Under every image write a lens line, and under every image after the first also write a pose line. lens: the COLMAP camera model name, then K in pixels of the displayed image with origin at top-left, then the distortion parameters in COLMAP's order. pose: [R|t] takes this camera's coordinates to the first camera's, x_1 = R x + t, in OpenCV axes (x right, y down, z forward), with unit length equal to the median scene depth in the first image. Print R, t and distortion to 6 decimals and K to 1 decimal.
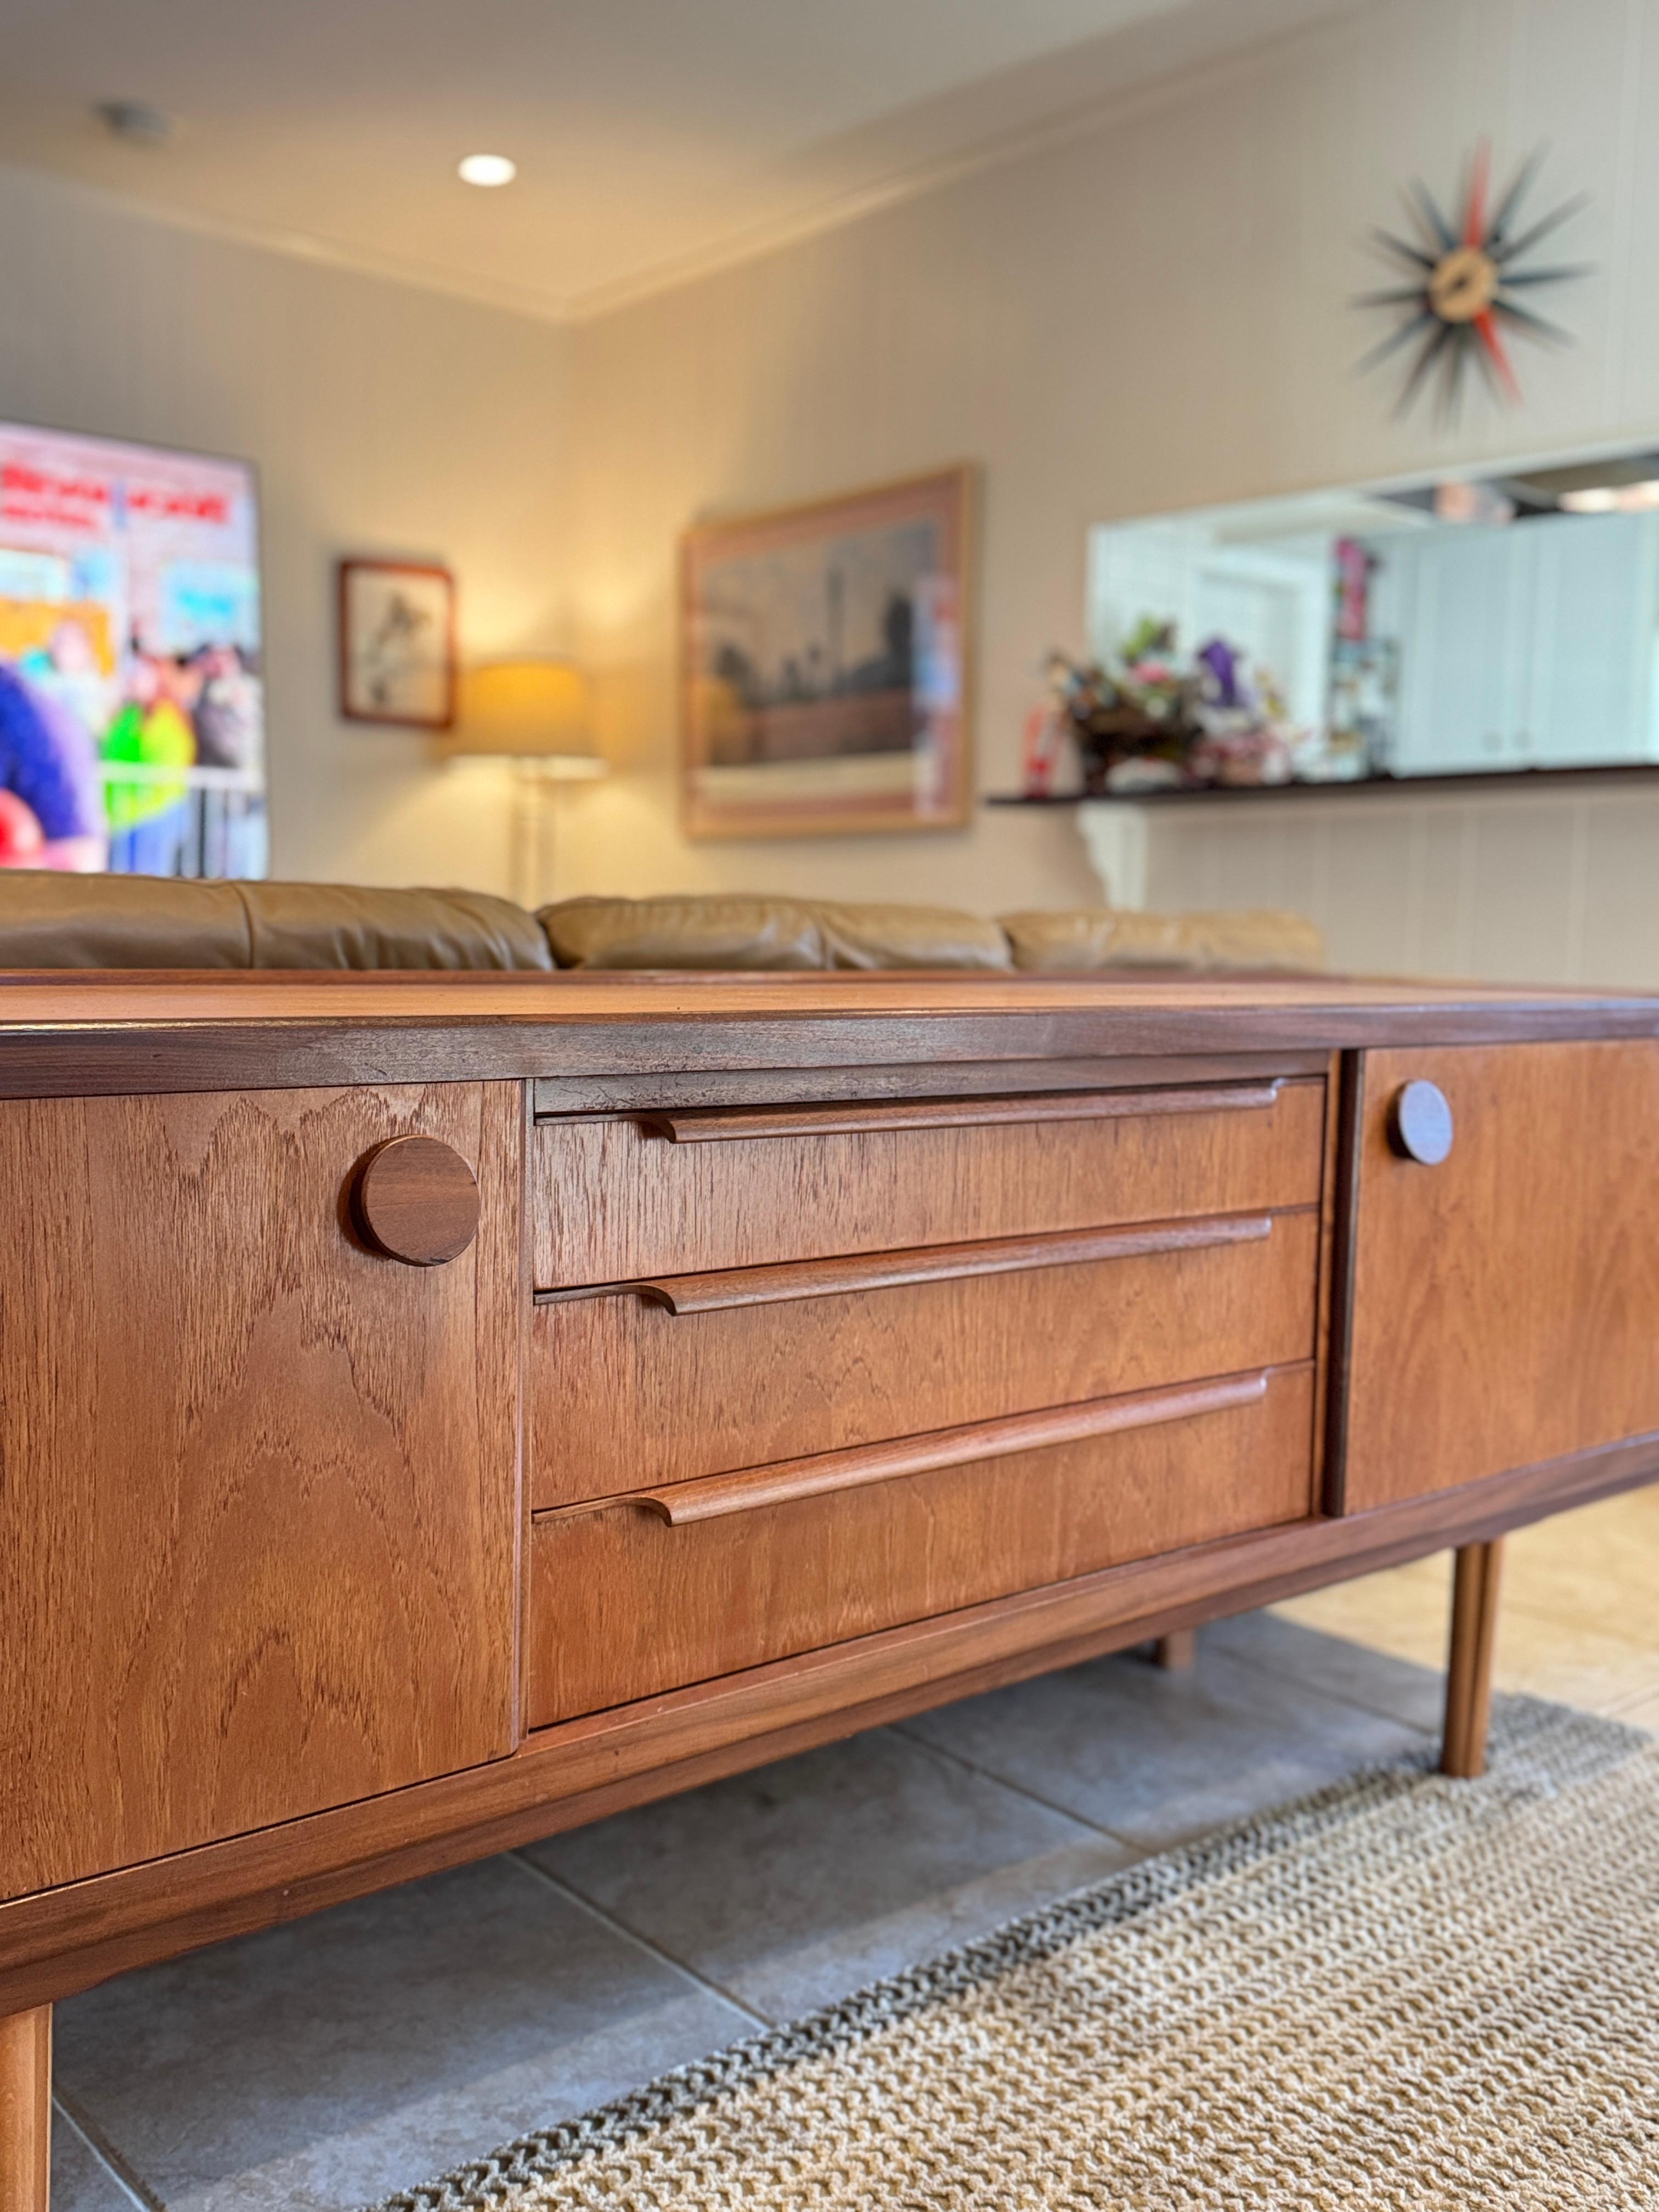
lens RADIAL K [[2022.6, 0, 835.0], [0, 2022.6, 1120.3], [0, 0, 1]] dist [0.171270, -0.358107]
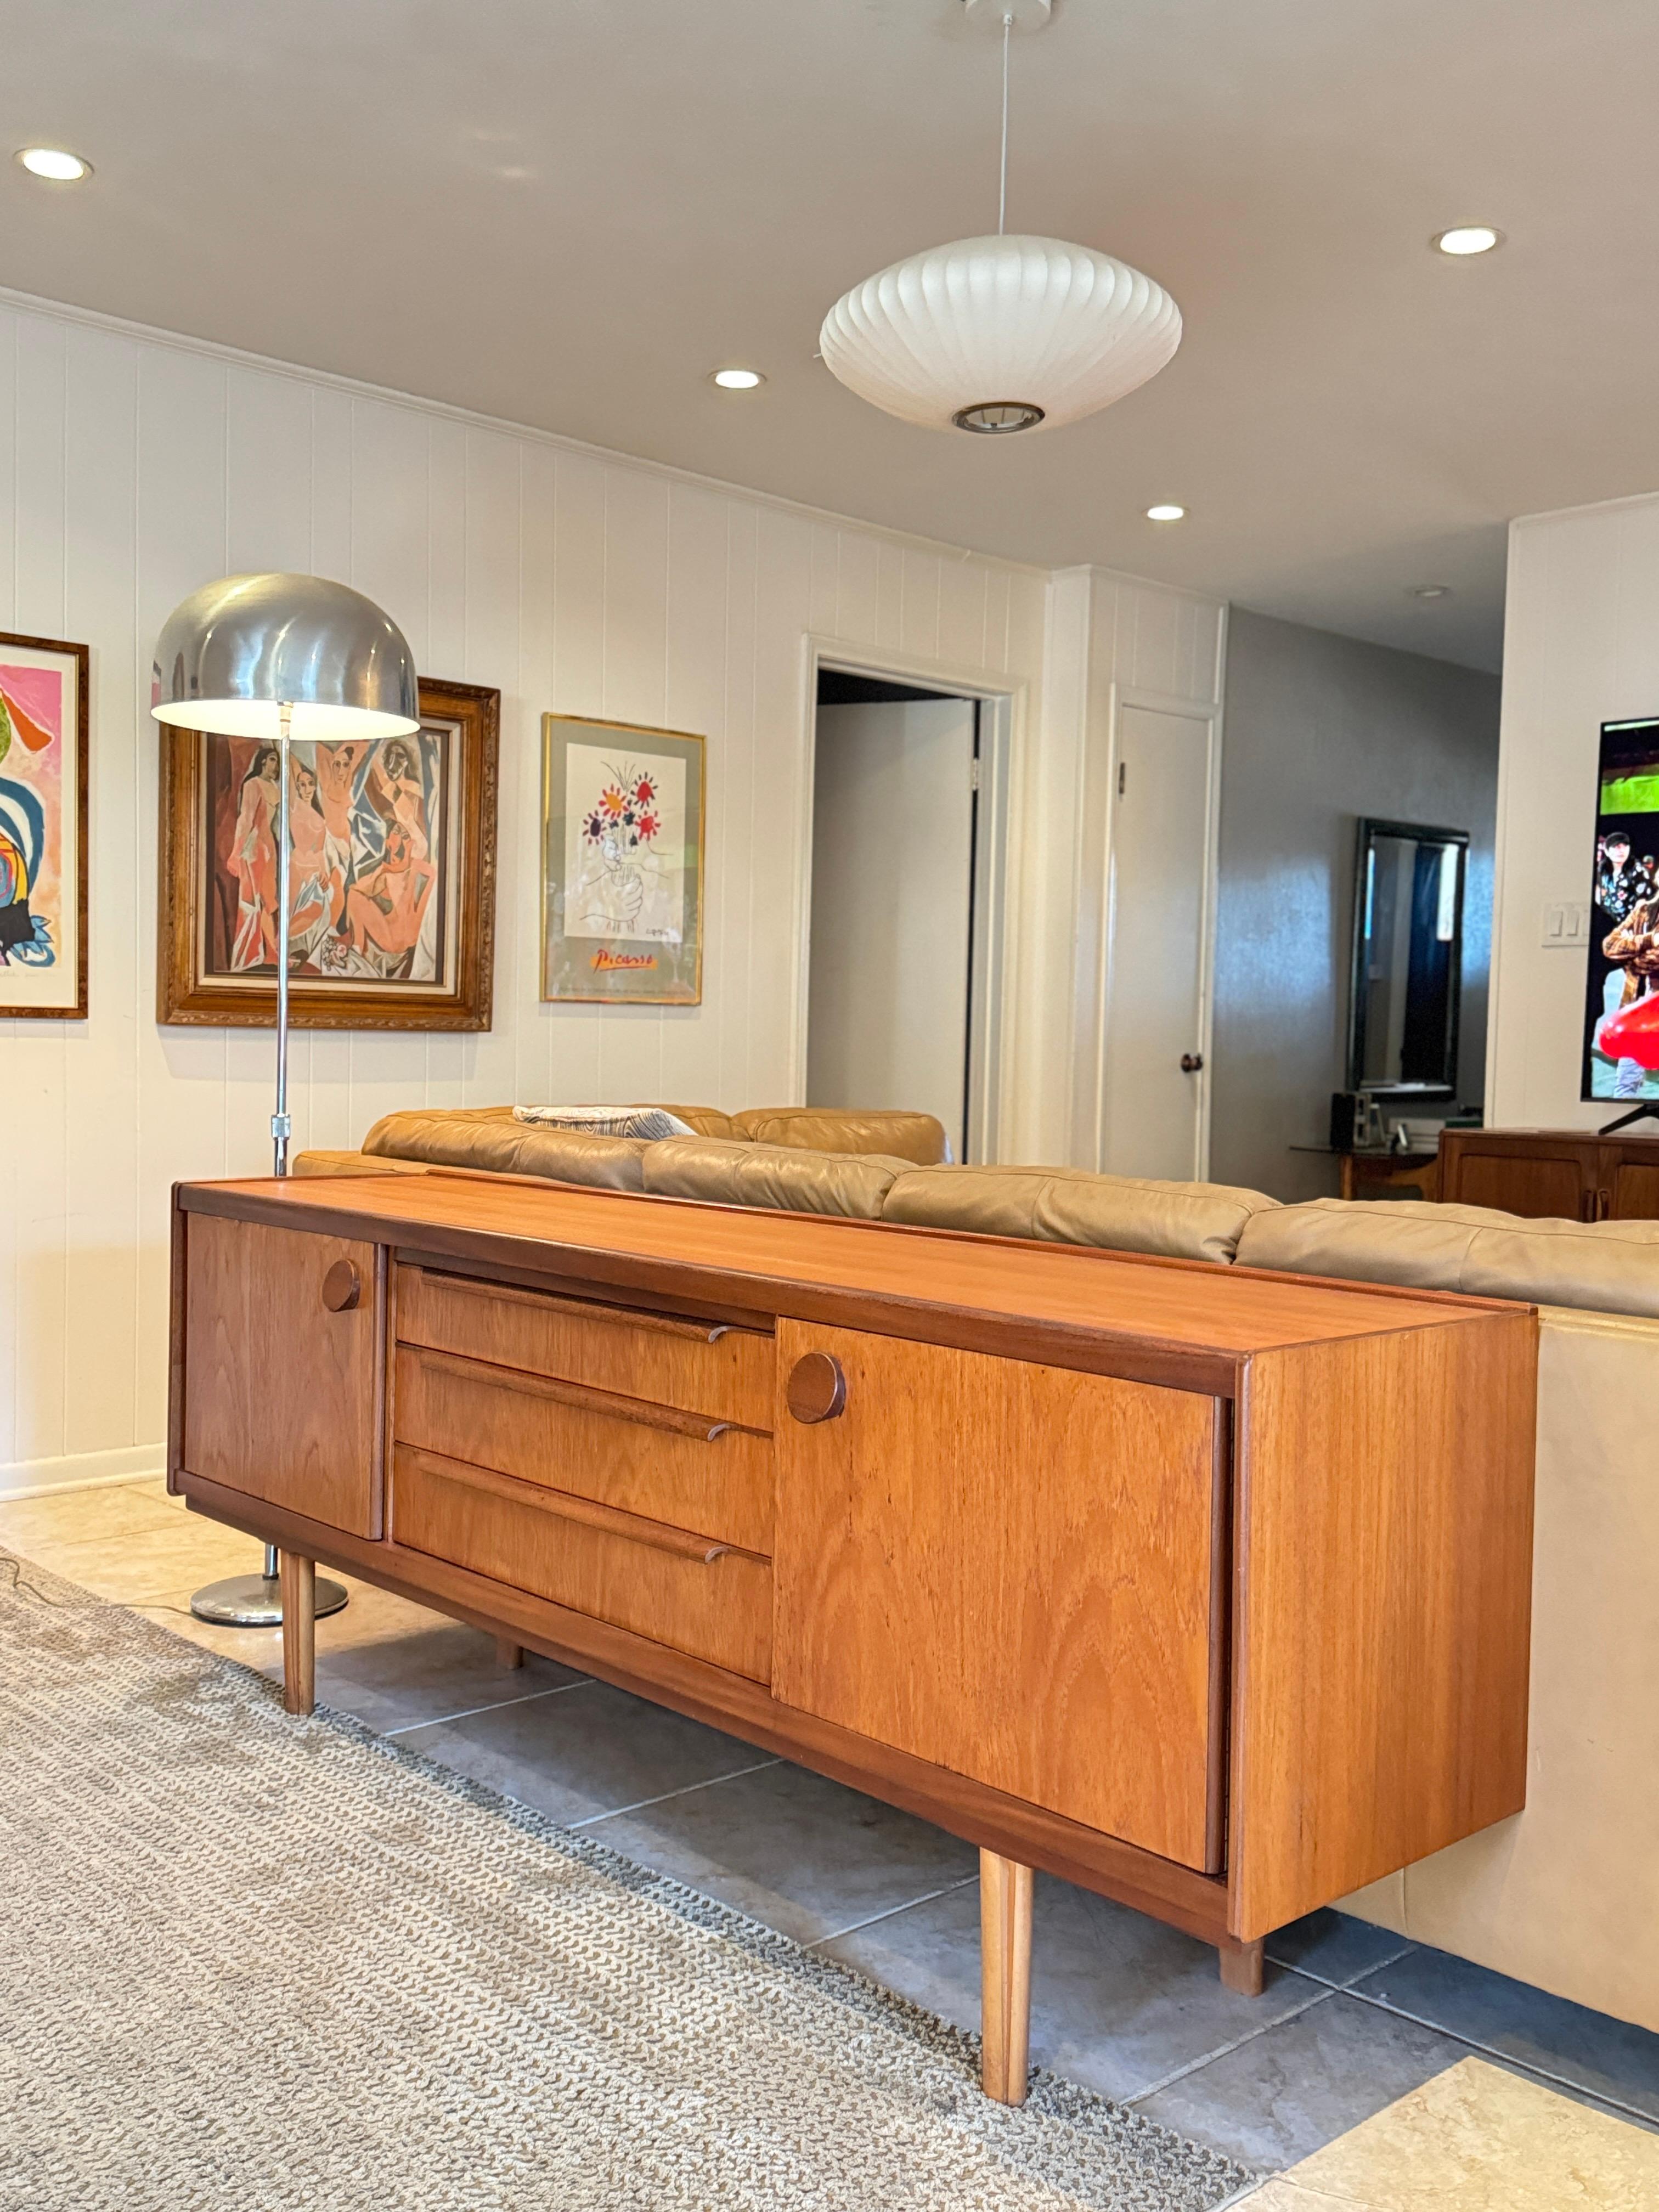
lens RADIAL K [[2023.9, 0, 820.9], [0, 2023.9, 1113.5], [0, 0, 1]] dist [0.165572, -0.342855]
pose [[0.028614, 0.019779, -0.999395, 1.763818], [-0.117240, 0.992970, 0.016295, -0.212794], [0.992691, 0.116702, 0.030731, 1.145858]]
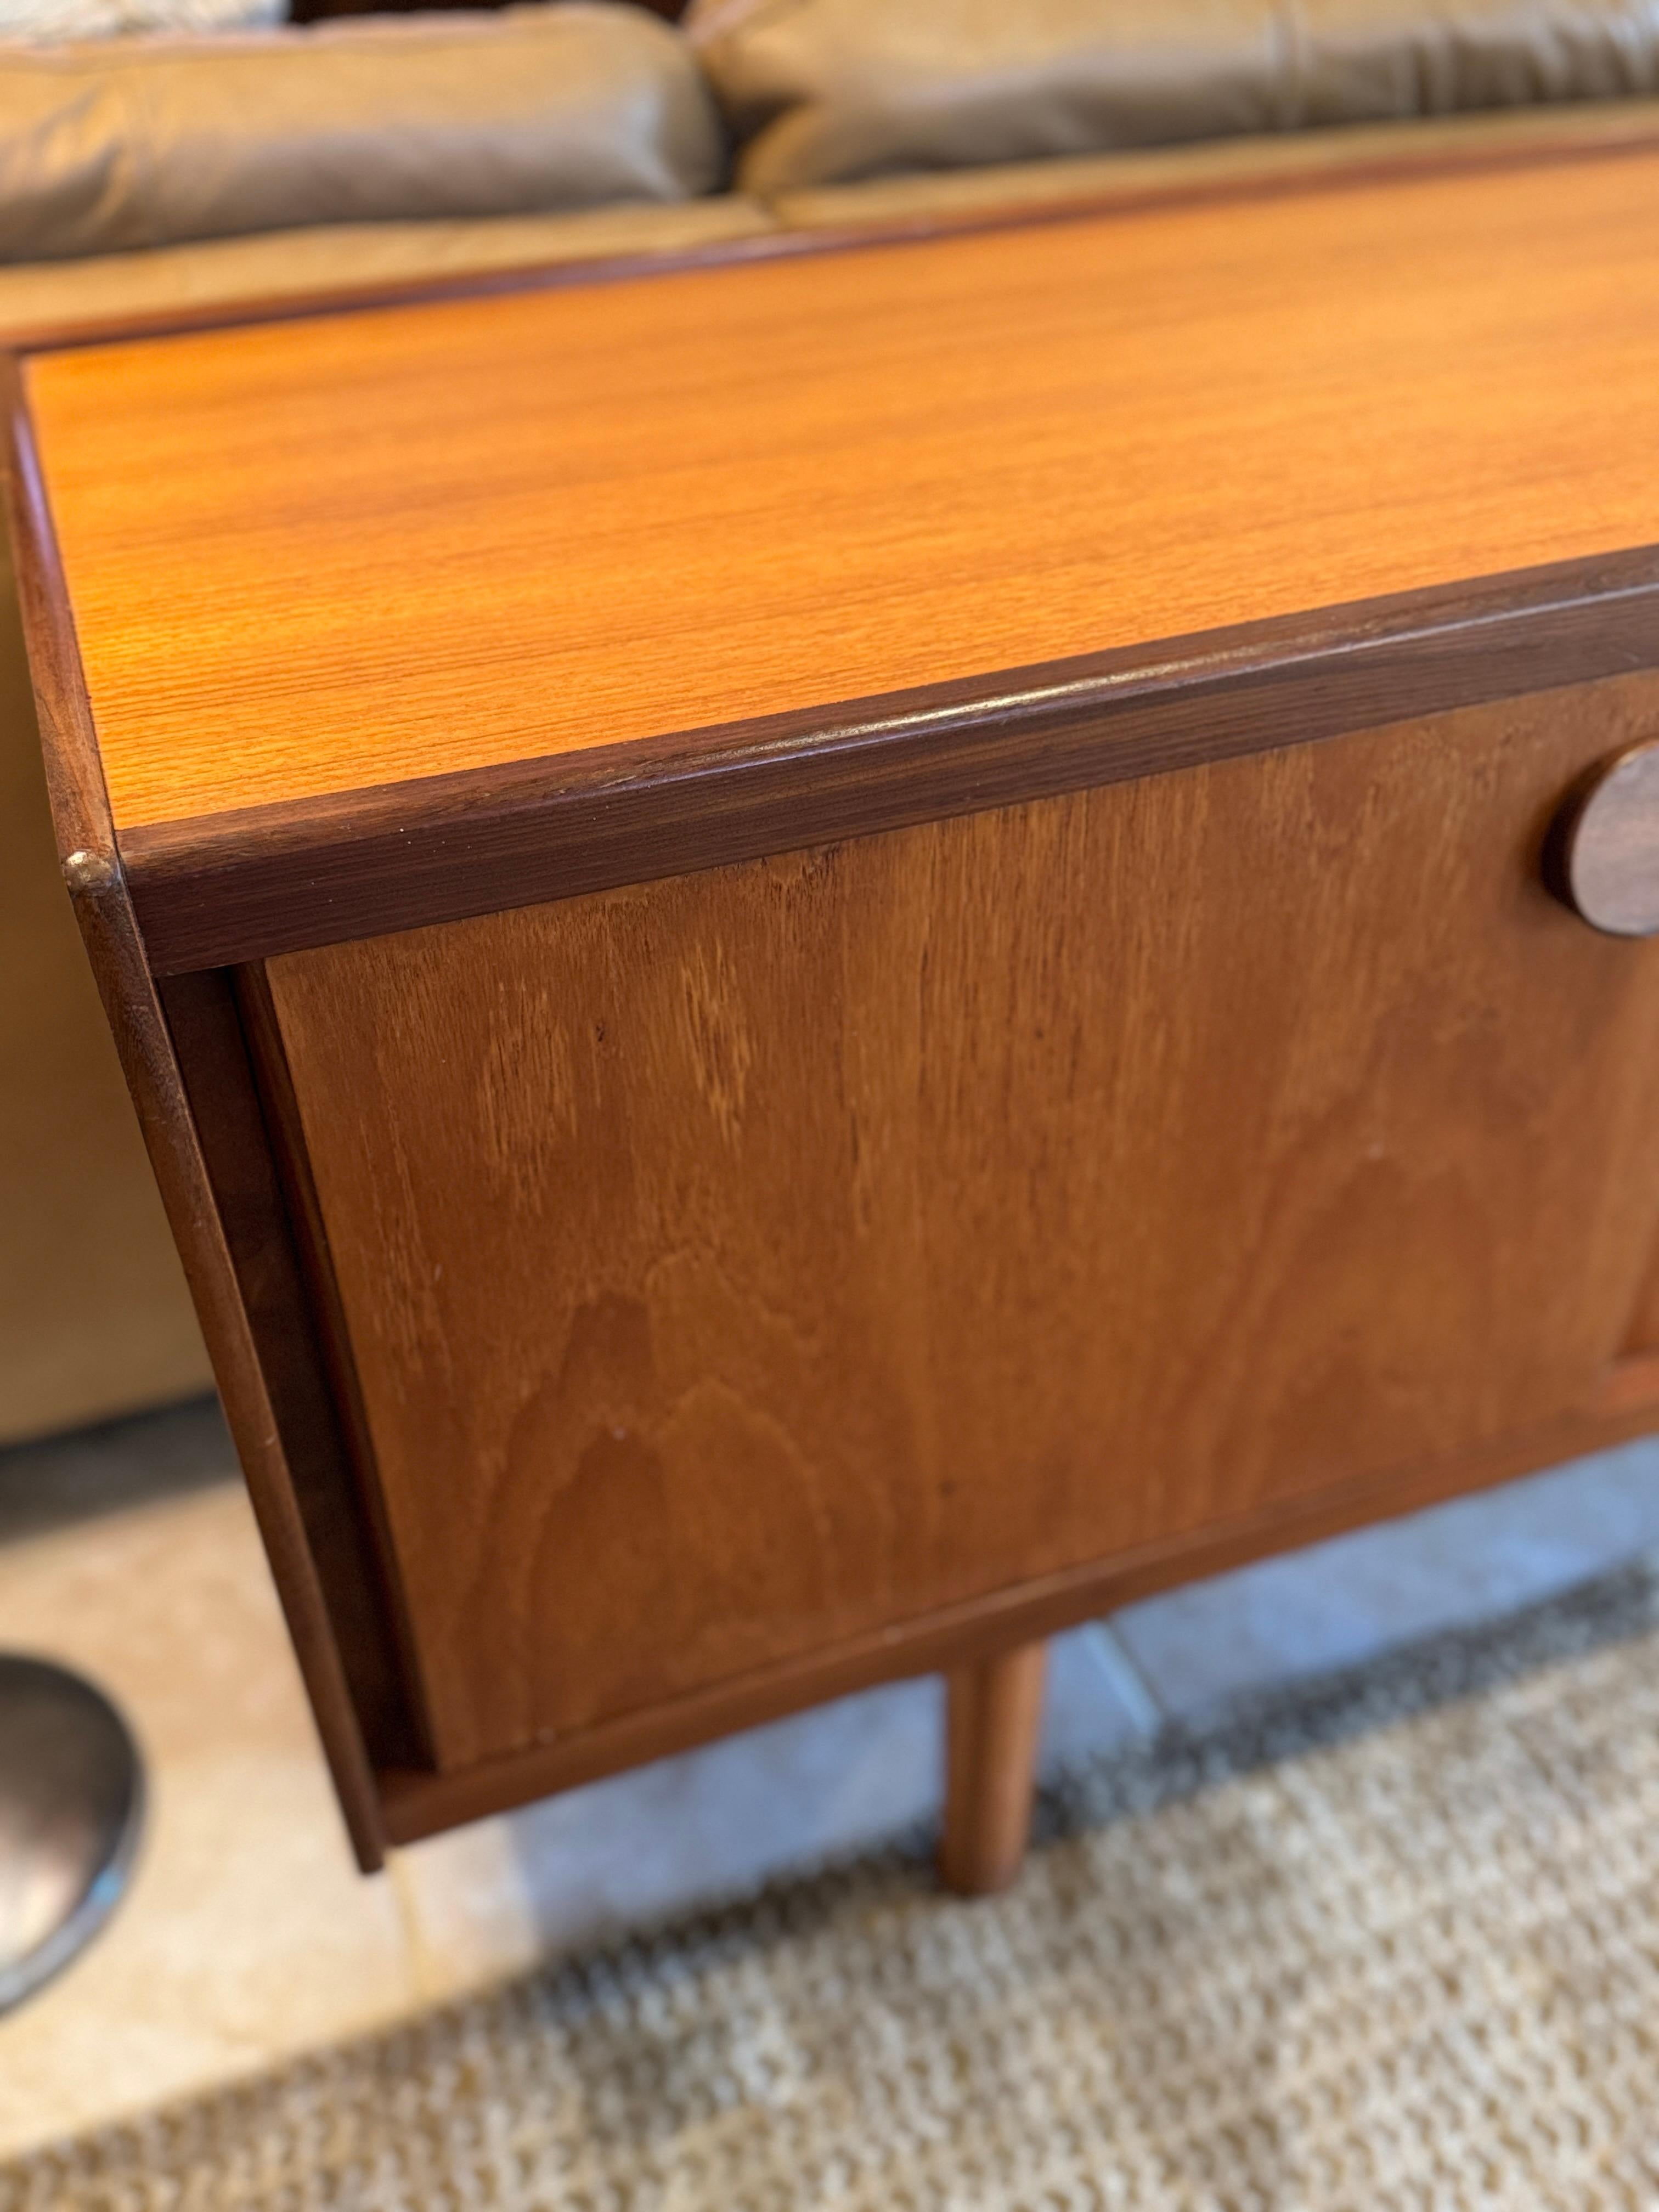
lens RADIAL K [[2023.9, 0, 820.9], [0, 2023.9, 1113.5], [0, 0, 1]] dist [0.165572, -0.342855]
pose [[0.938200, 0.183819, -0.293244, -0.188259], [0.005480, 0.839299, 0.543642, -0.191169], [0.346051, -0.511652, 0.786423, 0.267879]]
